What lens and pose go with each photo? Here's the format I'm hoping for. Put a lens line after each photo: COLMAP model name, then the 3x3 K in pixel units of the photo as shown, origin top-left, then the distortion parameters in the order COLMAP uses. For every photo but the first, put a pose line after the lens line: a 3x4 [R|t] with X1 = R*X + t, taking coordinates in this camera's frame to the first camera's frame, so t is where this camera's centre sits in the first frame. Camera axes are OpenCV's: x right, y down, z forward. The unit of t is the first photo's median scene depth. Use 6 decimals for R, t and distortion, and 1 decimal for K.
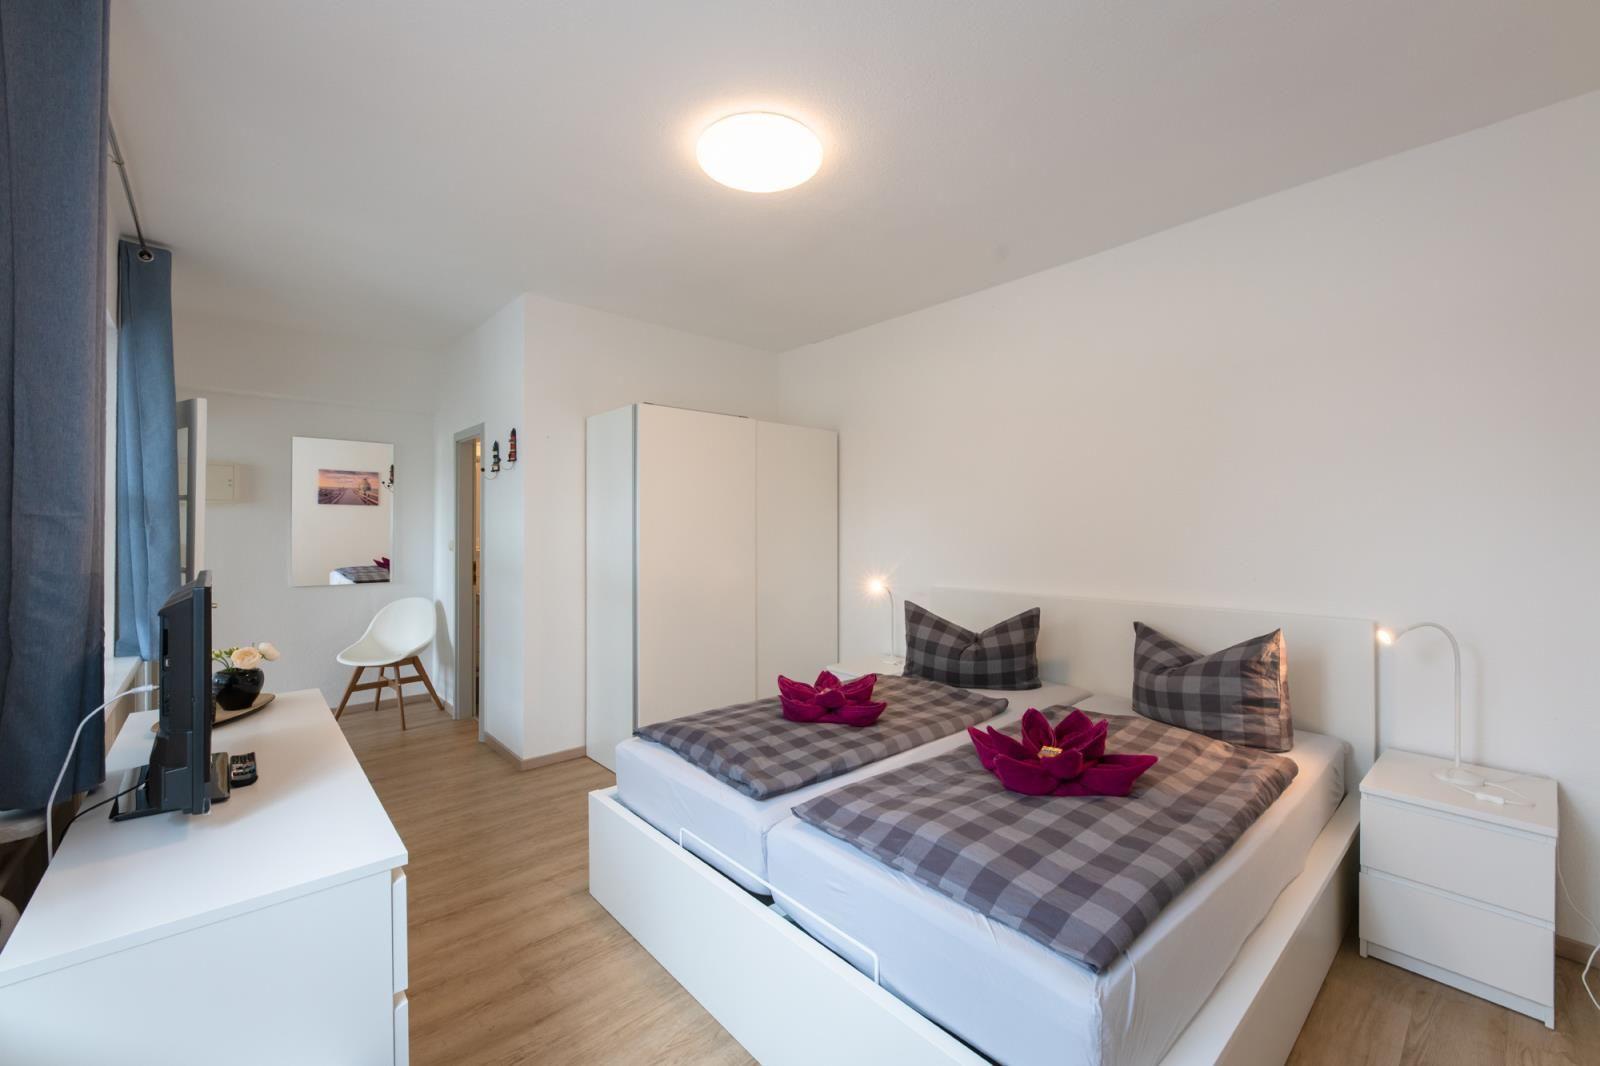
lens RADIAL K [[641.3, 0, 804.2], [0, 641.3, 528.7], [0, 0, 1]] dist [0.001109, -0.001673]
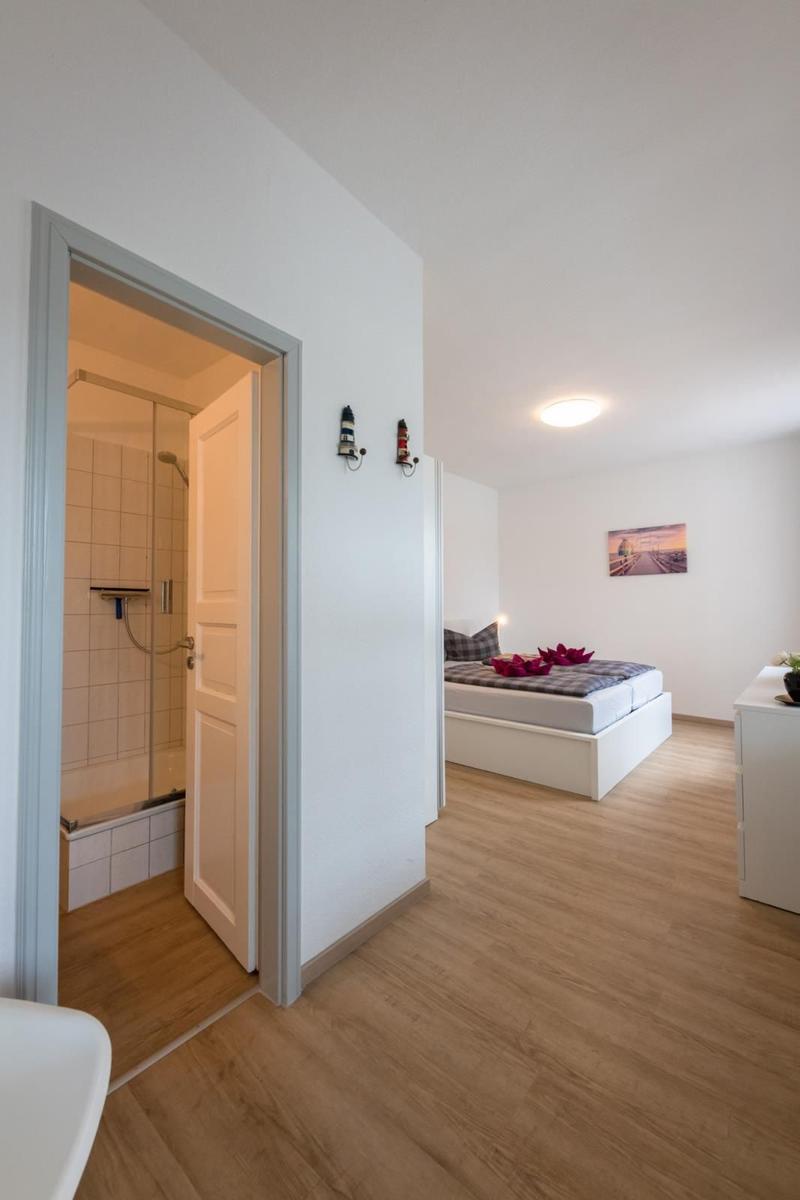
lens RADIAL K [[481.0, 0, 394.6], [0, 481.0, 595.1], [0, 0, 1]] dist [0.001109, -0.001673]
pose [[-0.135818, 0.033428, 0.990170, -1.990206], [-0.003295, 0.999410, -0.034191, 0.125117], [-0.990728, -0.007906, -0.135628, 2.253590]]
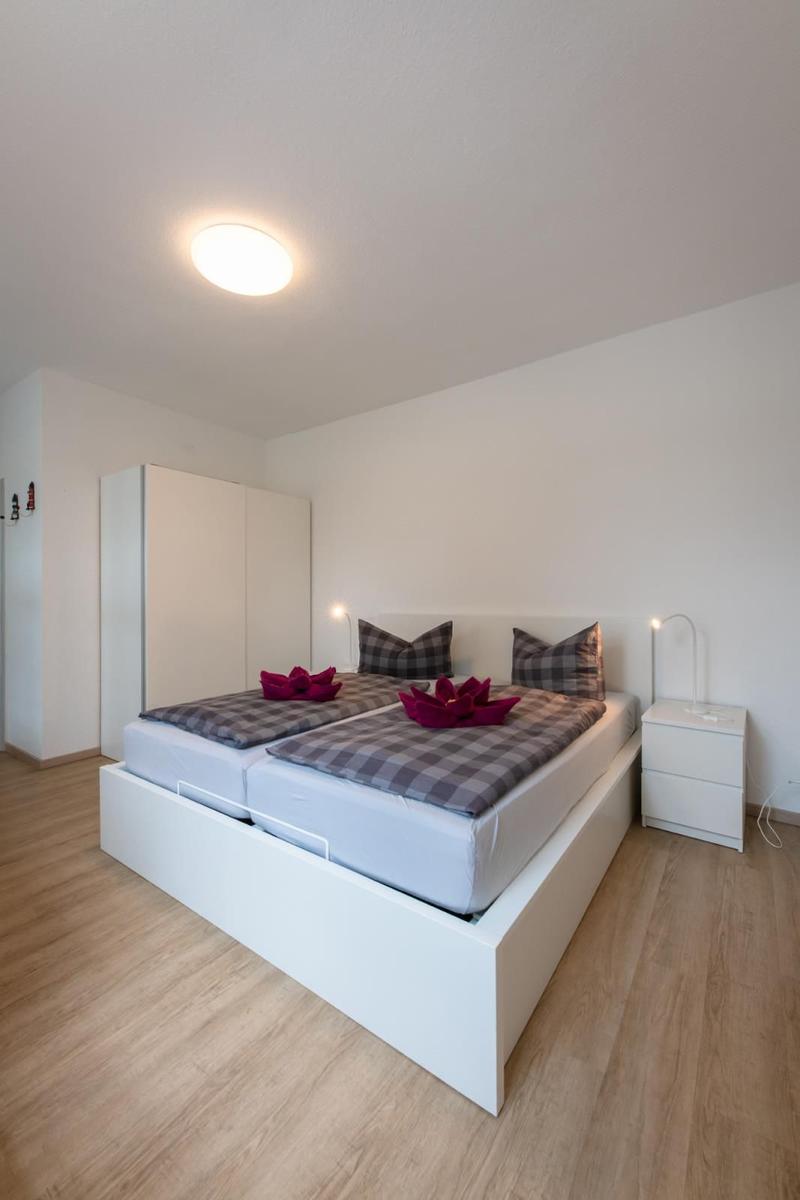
lens RADIAL K [[481.0, 0, 394.6], [0, 481.0, 595.1], [0, 0, 1]] dist [0.001109, -0.001673]
pose [[0.977213, -0.001817, 0.212255, 0.028307], [0.001515, 0.999998, 0.001583, 0.110280], [-0.212257, -0.001225, 0.977213, -0.025918]]
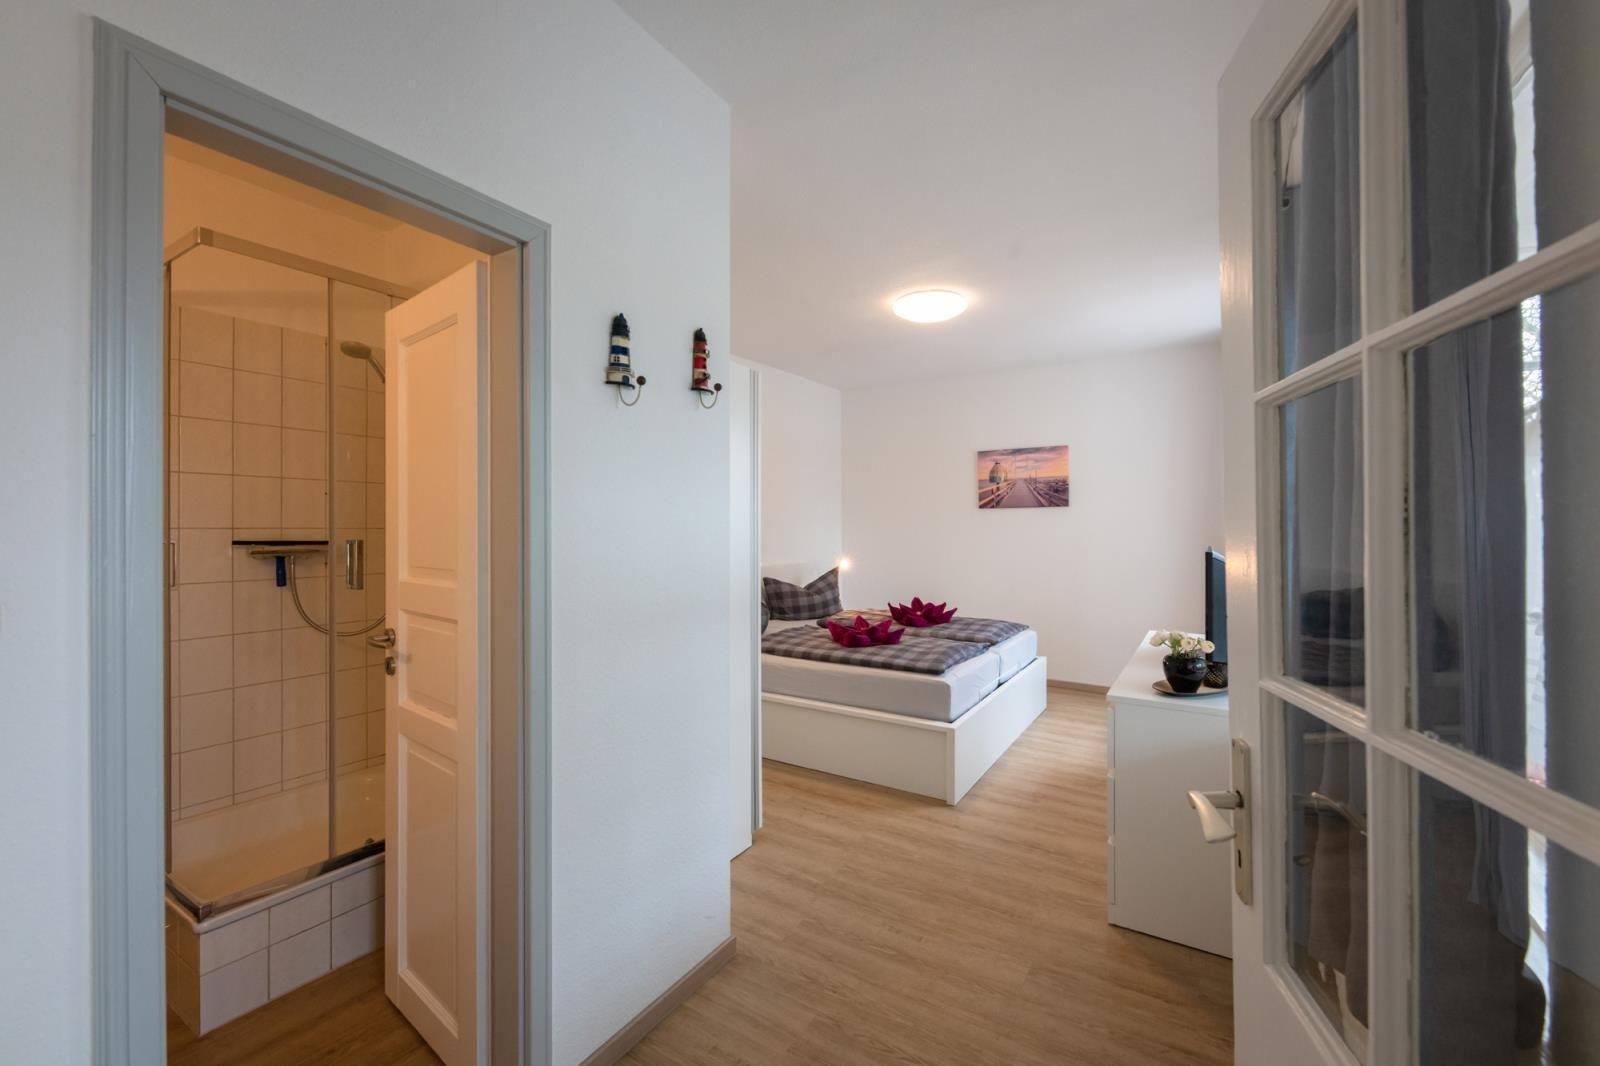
lens RADIAL K [[643.0, 0, 808.7], [0, 643.0, 530.0], [0, 0, 1]] dist [0.002333, -0.003334]
pose [[-0.284156, 0.002280, 0.958775, -2.002411], [-0.005873, 0.999974, -0.004118, 0.029432], [-0.958760, -0.006801, -0.284135, 2.220557]]
